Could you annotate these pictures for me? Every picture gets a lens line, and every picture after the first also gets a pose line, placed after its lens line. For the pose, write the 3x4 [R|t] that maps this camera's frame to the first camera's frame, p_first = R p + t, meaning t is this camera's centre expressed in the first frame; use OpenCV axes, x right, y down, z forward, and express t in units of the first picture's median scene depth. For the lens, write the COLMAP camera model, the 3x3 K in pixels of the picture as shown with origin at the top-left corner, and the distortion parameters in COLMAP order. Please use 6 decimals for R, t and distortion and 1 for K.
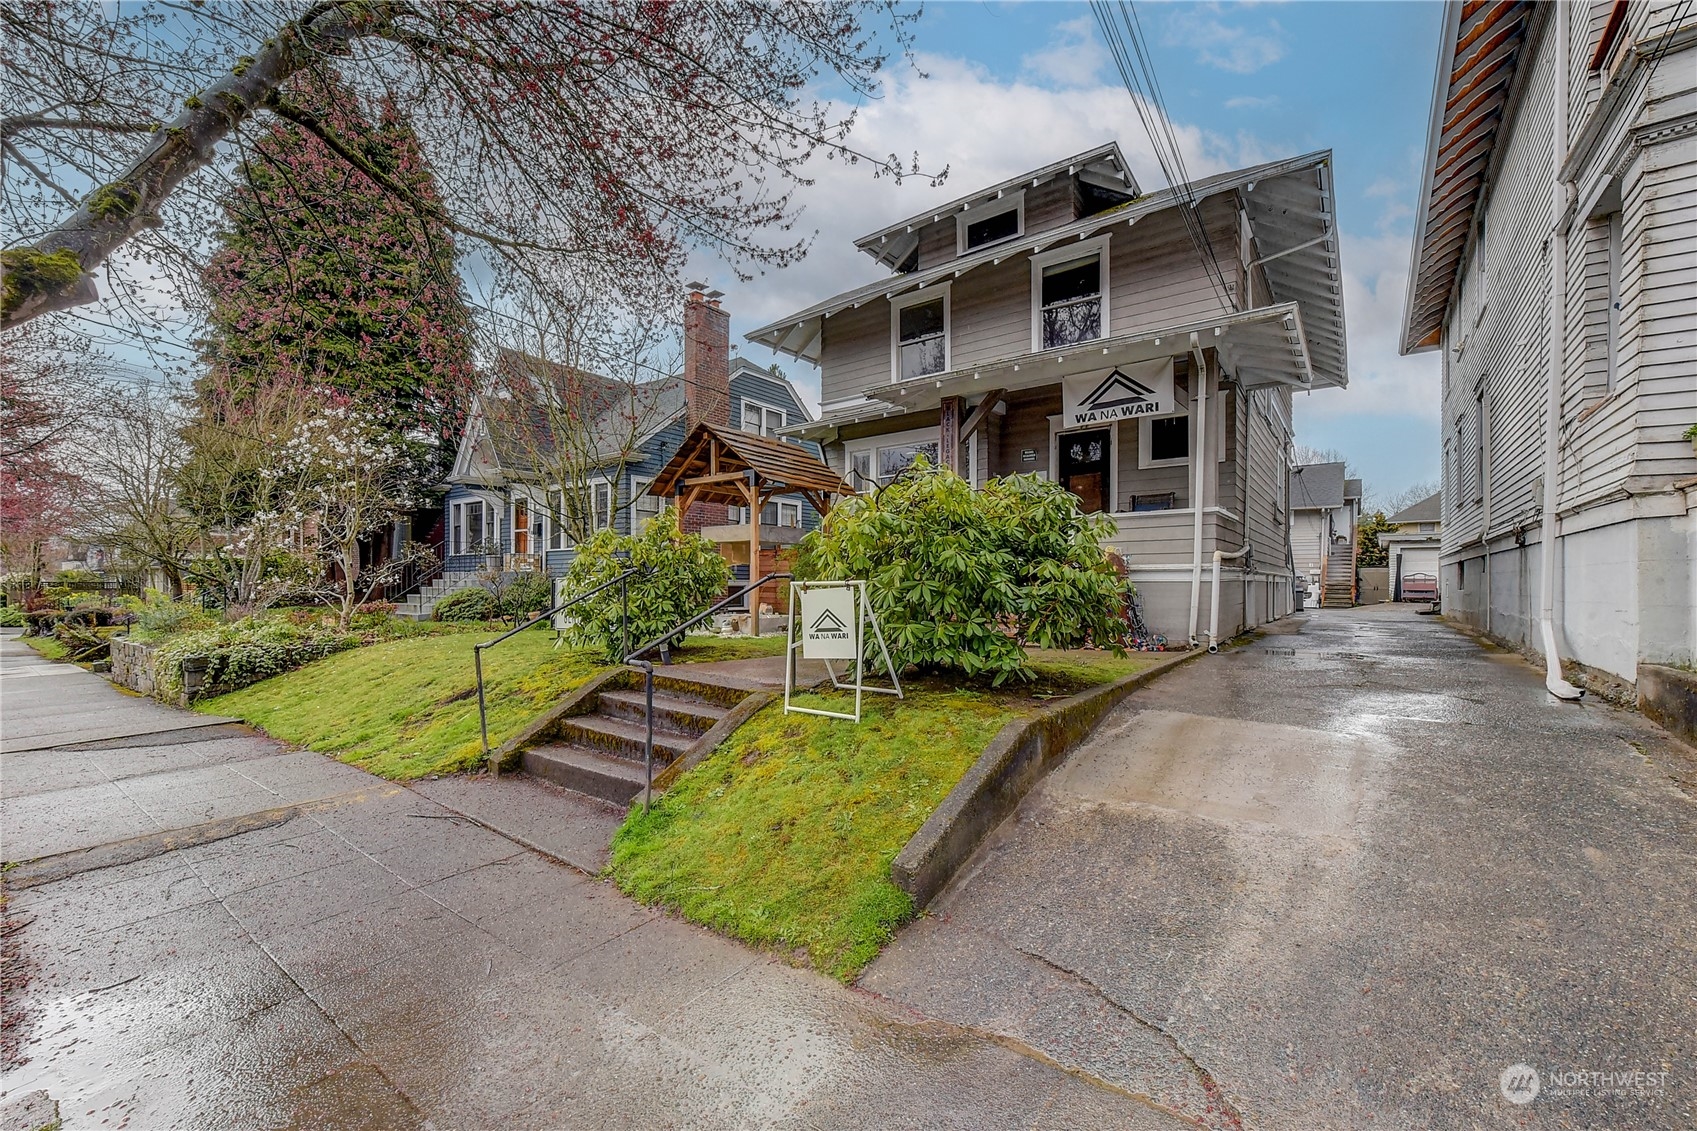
lens RADIAL K [[691.0, 0, 847.6], [0, 691.0, 579.2], [0, 0, 1]] dist [-0.001947, -0.000047]
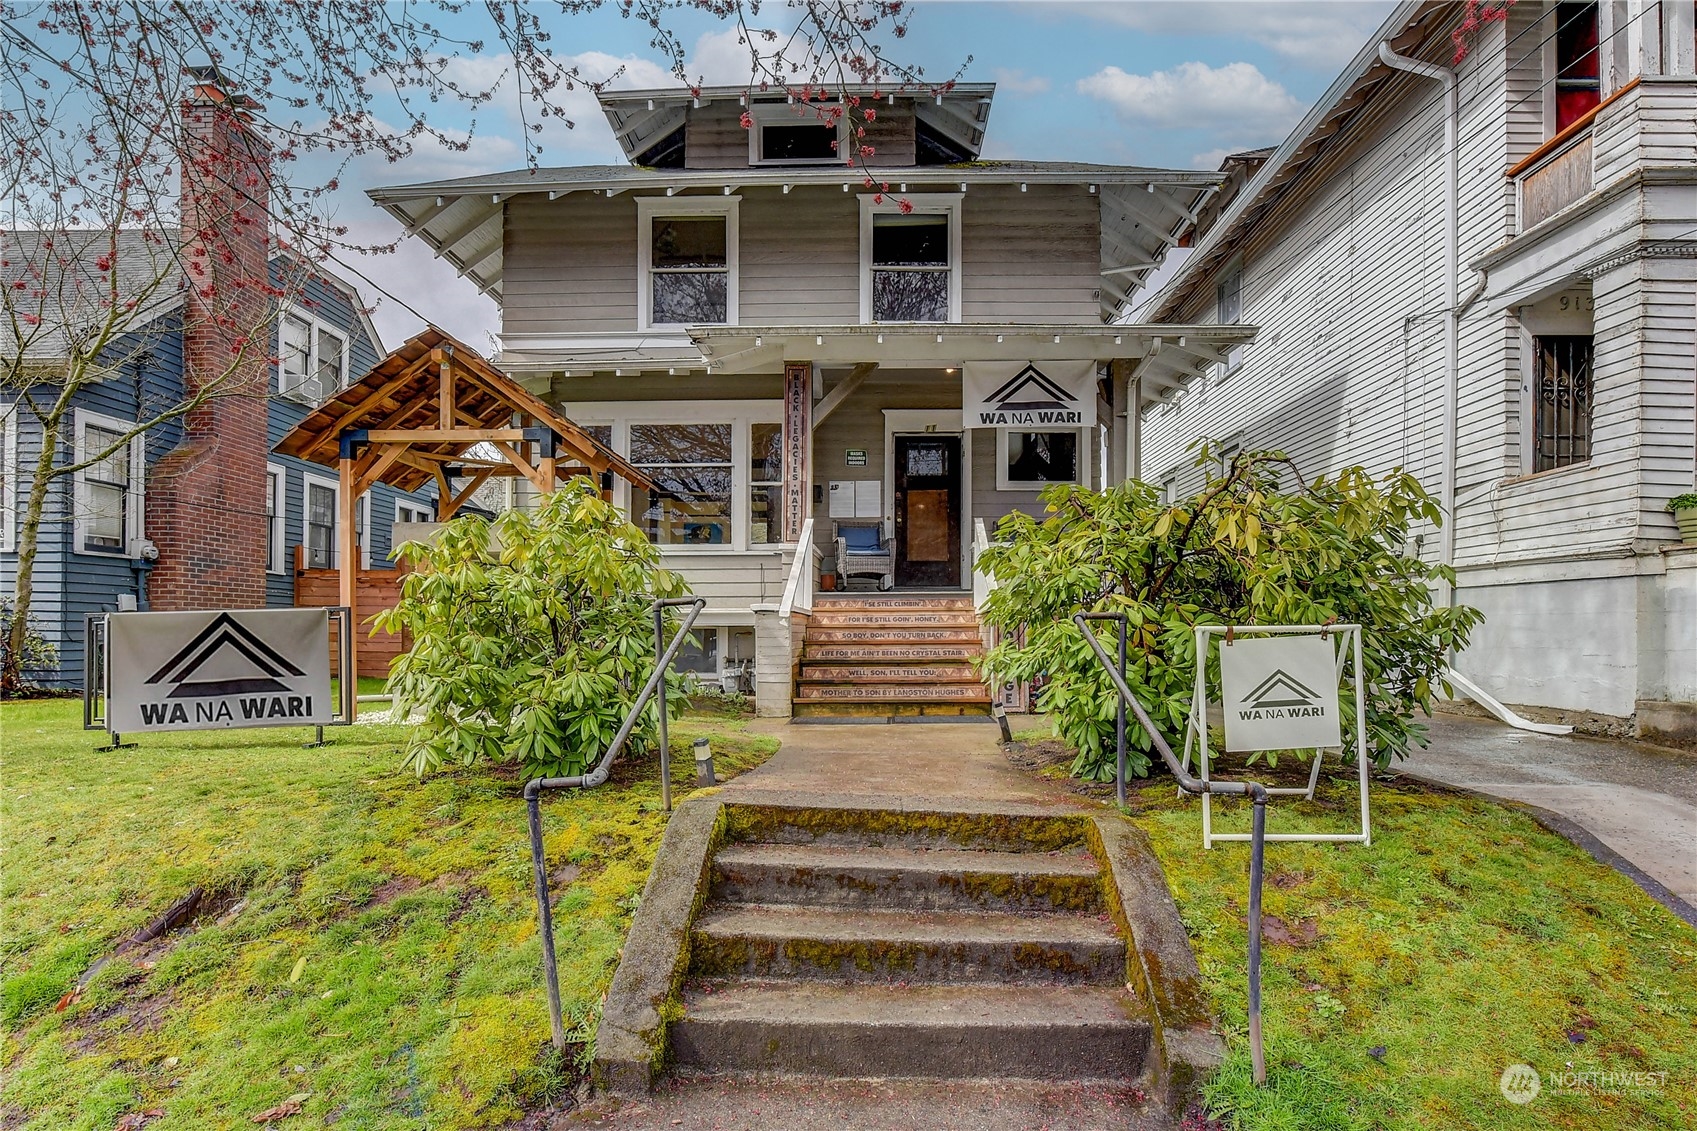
lens RADIAL K [[887.2, 0, 849.0], [0, 887.2, 630.1], [0, 0, 1]] dist [-0.017694, -0.000419]
pose [[0.816853, 0.002385, 0.576840, -0.317173], [-0.007865, 0.999945, 0.007004, 0.001781], [-0.576792, -0.010258, 0.816827, 0.225716]]
